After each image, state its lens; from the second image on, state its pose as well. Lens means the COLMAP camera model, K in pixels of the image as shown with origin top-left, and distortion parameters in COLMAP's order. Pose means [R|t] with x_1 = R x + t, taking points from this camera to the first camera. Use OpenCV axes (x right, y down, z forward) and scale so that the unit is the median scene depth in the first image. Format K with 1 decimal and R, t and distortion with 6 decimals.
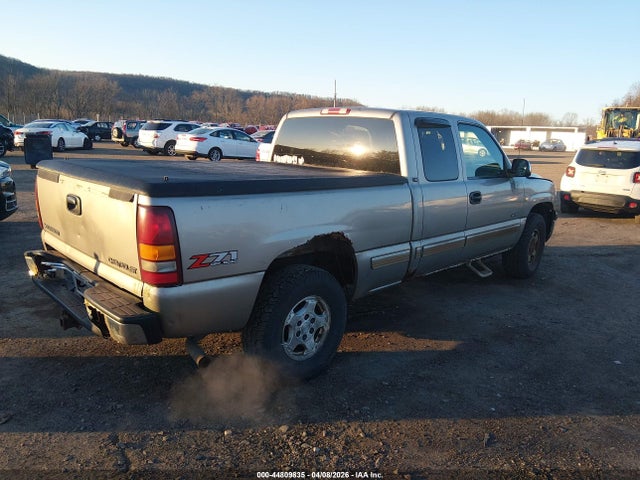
lens RADIAL K [[541.4, 0, 320.0], [0, 541.4, 240.0], [0, 0, 1]] dist [0.021228, -0.010674]
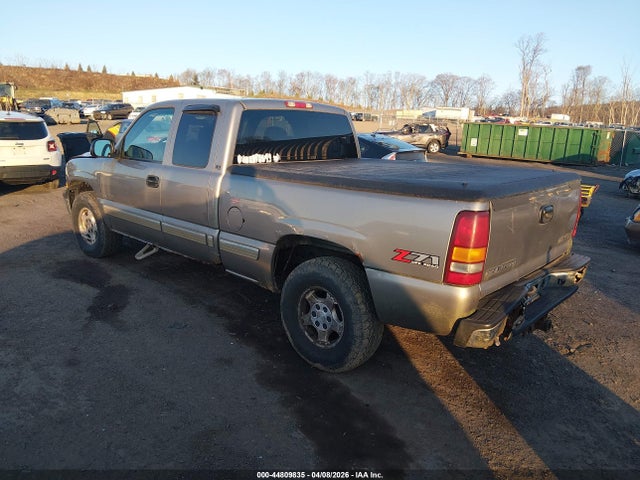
lens RADIAL K [[541.4, 0, 320.0], [0, 541.4, 240.0], [0, 0, 1]] dist [0.021228, -0.010674]
pose [[-0.153255, -0.251327, 0.955692, -0.948950], [0.154015, 0.949224, 0.274324, -0.252716], [-0.976111, 0.189232, -0.106765, 1.045345]]
